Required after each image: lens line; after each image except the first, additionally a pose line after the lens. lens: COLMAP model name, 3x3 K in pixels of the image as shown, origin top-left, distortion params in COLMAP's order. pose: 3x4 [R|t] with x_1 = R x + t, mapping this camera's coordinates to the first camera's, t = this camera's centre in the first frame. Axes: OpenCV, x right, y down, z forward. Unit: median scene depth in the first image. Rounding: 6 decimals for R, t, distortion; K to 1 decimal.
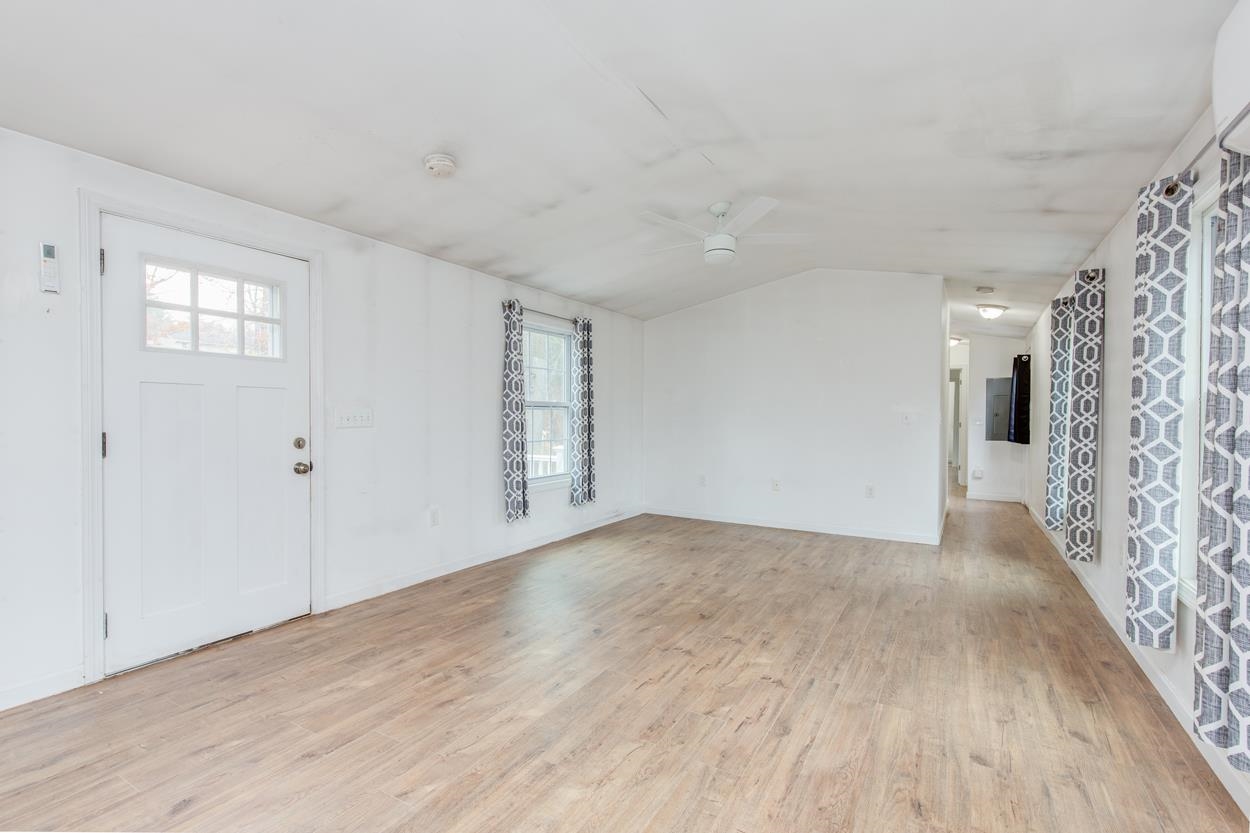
lens RADIAL K [[568.1, 0, 630.6], [0, 568.1, 424.4], [0, 0, 1]] dist [0.007910, -0.001731]
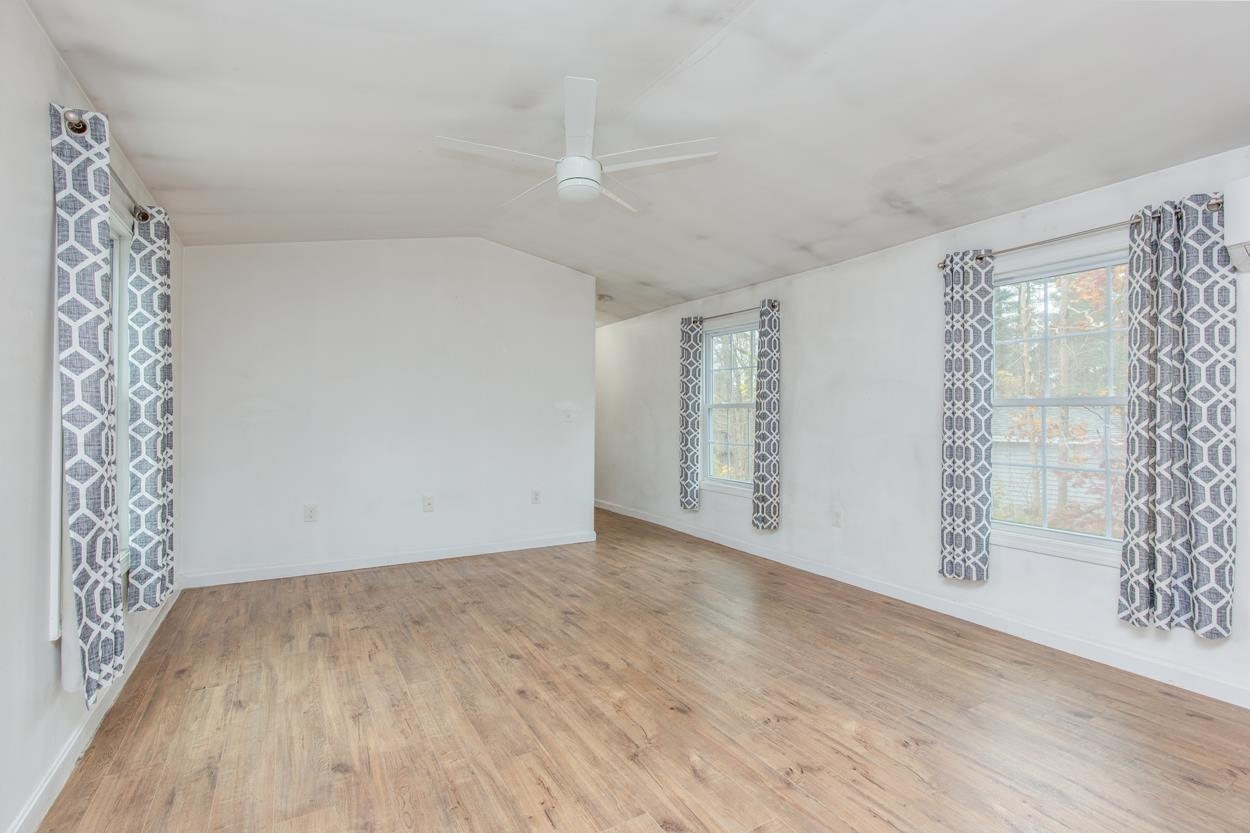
lens RADIAL K [[568.1, 0, 619.2], [0, 568.1, 408.4], [0, 0, 1]] dist [0.007910, -0.001731]
pose [[0.502577, 0.004202, 0.864522, -0.533213], [0.013160, 0.999835, -0.012510, -0.018655], [-0.864432, 0.017664, 0.502439, 0.753928]]
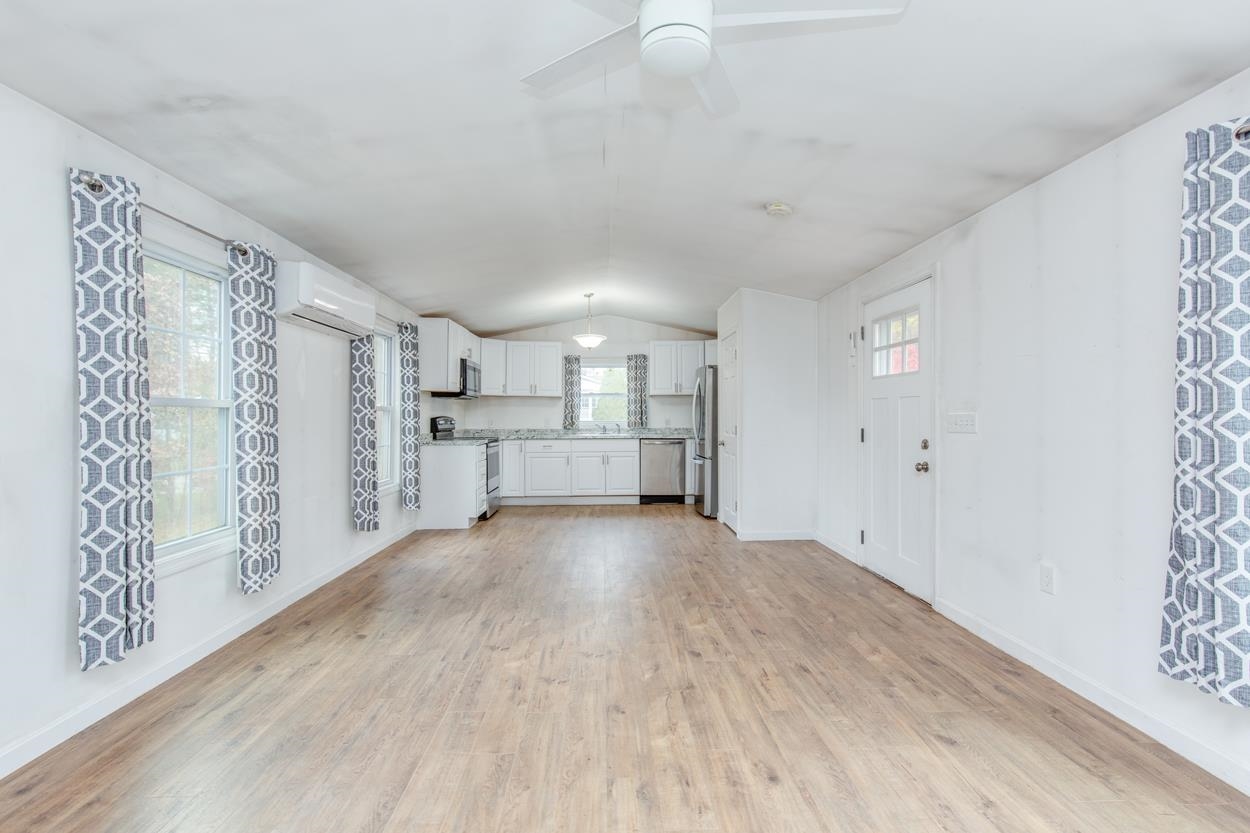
lens RADIAL K [[568.1, 0, 627.1], [0, 568.1, 417.1], [0, 0, 1]] dist [0.007910, -0.001731]
pose [[-0.844703, -0.003218, -0.535225, 0.517899], [-0.012221, 0.999837, 0.013274, -0.028840], [0.535095, 0.017754, -0.844605, 1.677375]]
